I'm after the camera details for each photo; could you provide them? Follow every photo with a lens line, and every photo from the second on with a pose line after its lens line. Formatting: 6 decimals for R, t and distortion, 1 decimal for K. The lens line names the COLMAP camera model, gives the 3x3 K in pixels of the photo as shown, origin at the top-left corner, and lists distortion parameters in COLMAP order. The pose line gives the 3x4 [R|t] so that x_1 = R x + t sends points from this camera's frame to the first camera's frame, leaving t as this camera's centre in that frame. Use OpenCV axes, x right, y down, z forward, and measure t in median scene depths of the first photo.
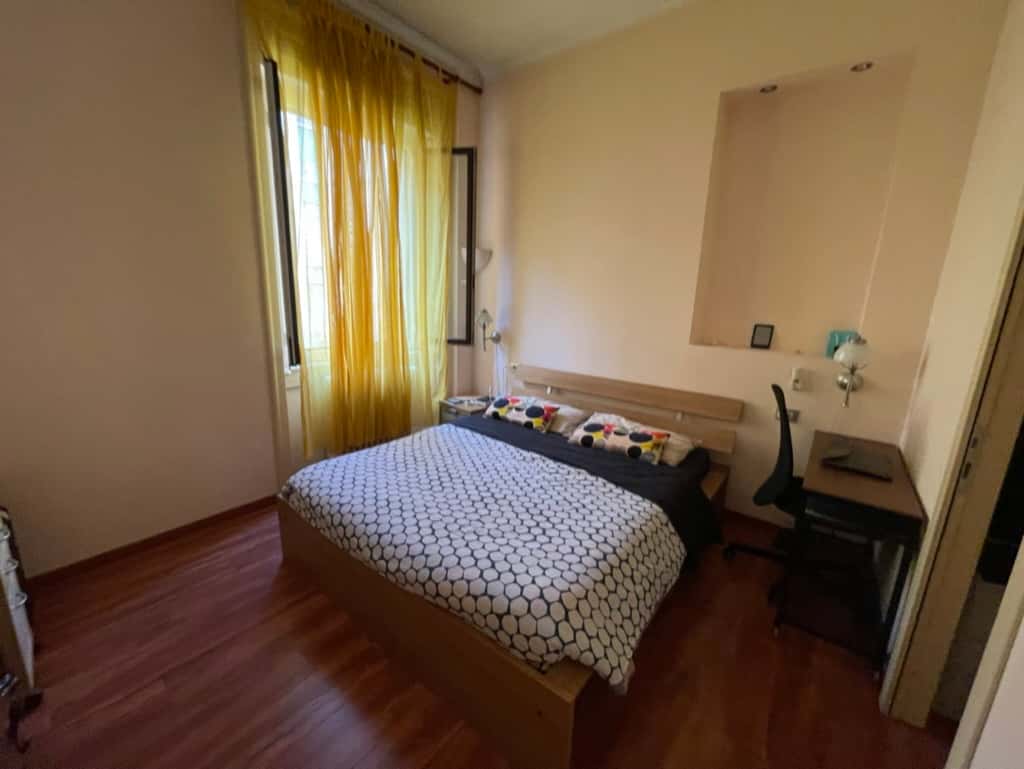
lens RADIAL K [[413.4, 0, 509.7], [0, 413.4, 384.5], [0, 0, 1]] dist [-0.003241, 0.000137]
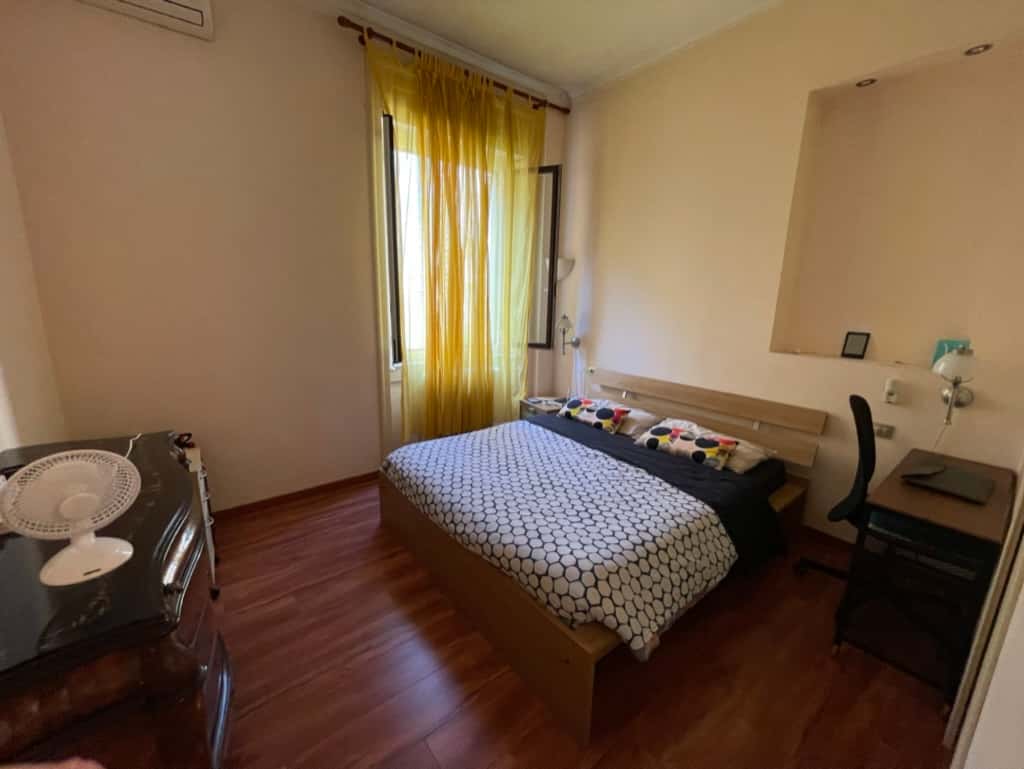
lens RADIAL K [[413.4, 0, 508.2], [0, 413.4, 386.9], [0, 0, 1]] dist [-0.003241, 0.000137]
pose [[0.972430, 0.039378, -0.229847, 0.070777], [-0.040768, 0.999168, -0.001297, 0.011846], [0.229604, 0.010631, 0.973226, -0.090183]]
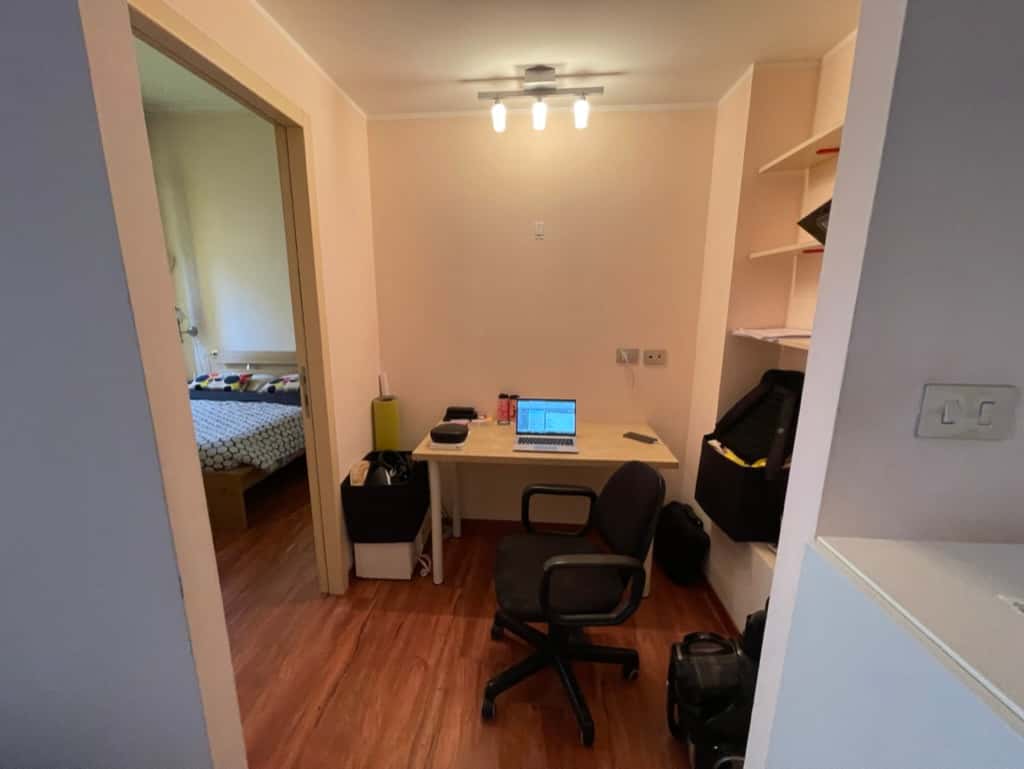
lens RADIAL K [[413.4, 0, 503.9], [0, 413.4, 382.5], [0, 0, 1]] dist [-0.003241, 0.000137]
pose [[0.838646, -0.139909, 0.526401, 0.112036], [0.141940, 0.989192, 0.036776, 0.181481], [-0.525857, 0.043875, 0.849441, -0.745649]]
